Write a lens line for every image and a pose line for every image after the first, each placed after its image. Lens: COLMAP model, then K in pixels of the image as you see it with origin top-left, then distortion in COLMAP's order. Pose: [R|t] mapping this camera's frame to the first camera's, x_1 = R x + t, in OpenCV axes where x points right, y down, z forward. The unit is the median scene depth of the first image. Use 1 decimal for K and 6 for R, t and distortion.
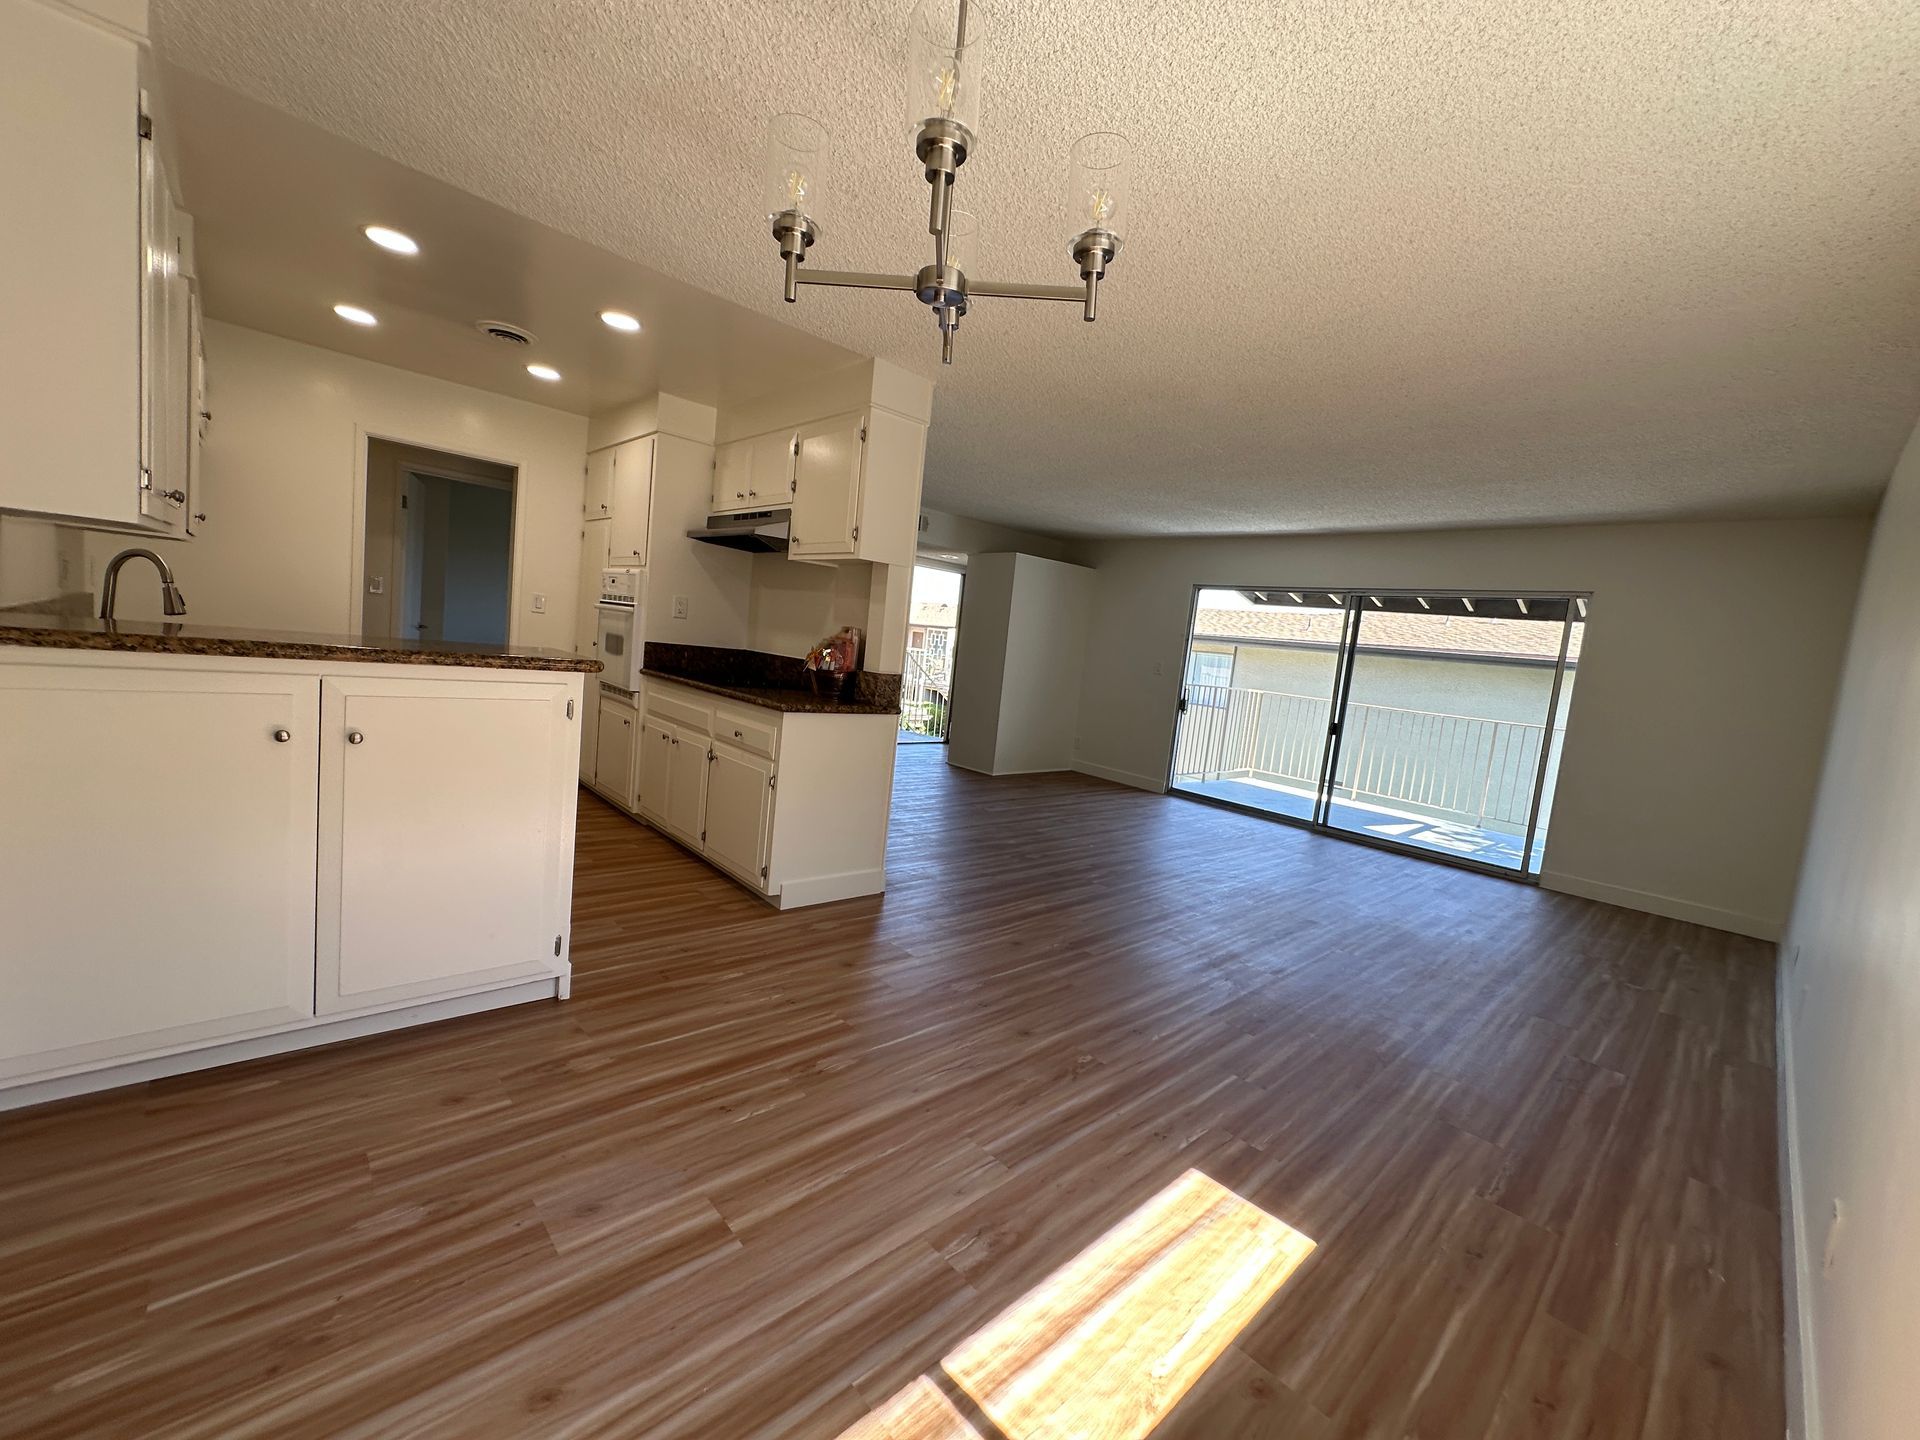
lens RADIAL K [[767.2, 0, 976.7], [0, 767.2, 721.9], [0, 0, 1]] dist [-0.018283, 0.011889]
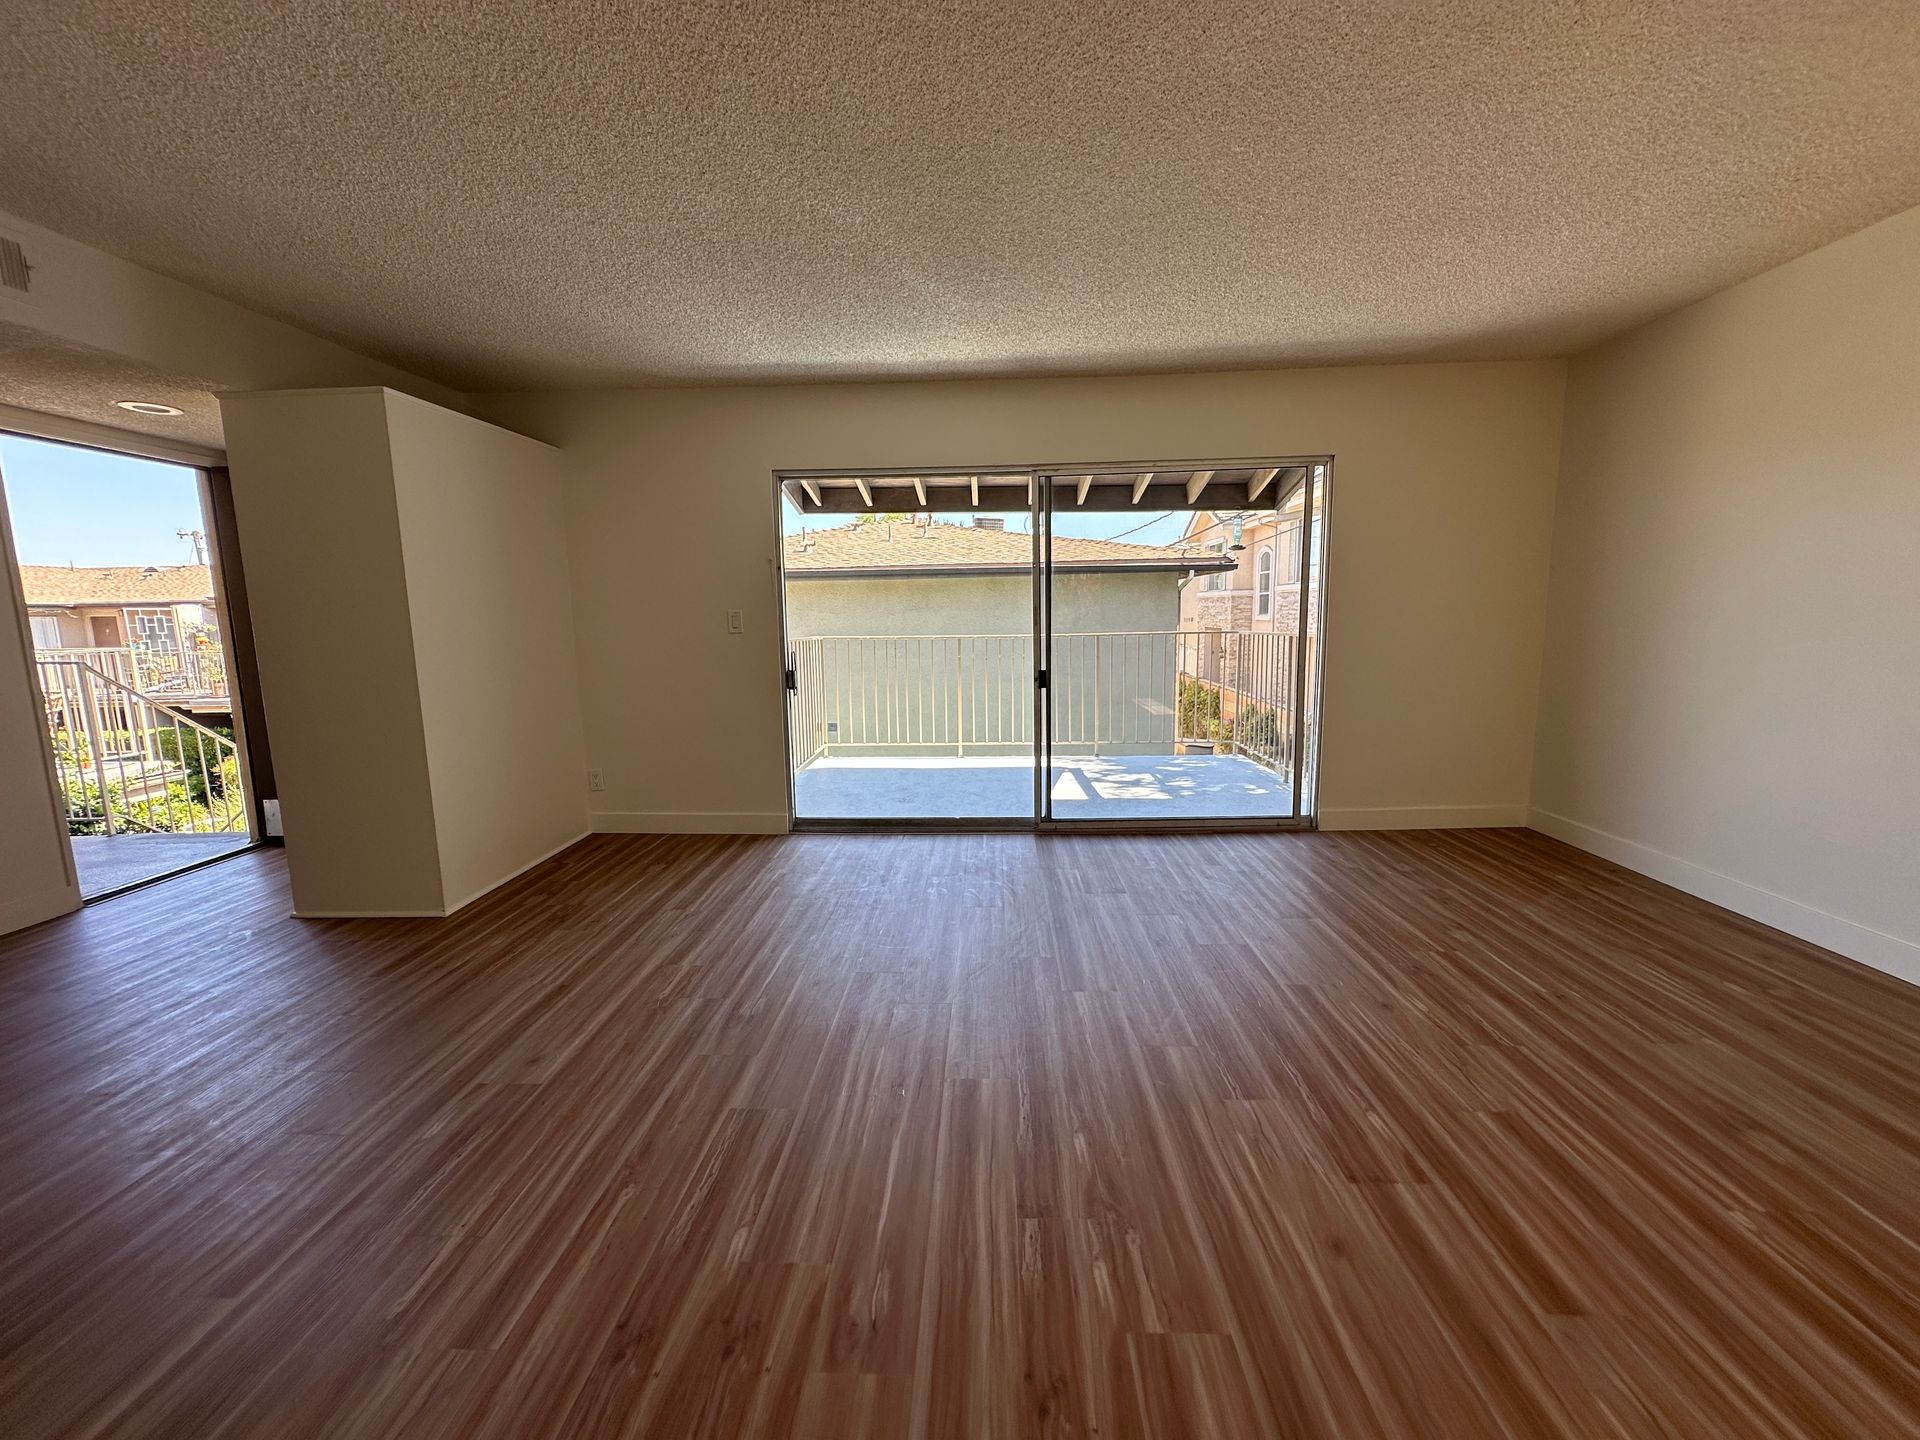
lens RADIAL K [[735.8, 0, 986.7], [0, 735.8, 716.7], [0, 0, 1]] dist [0.037865, -0.006871]
pose [[0.709123, -0.205421, 0.674497, -0.065101], [0.155364, 0.978630, 0.134707, -0.113471], [-0.687754, 0.009269, 0.725884, 1.002191]]
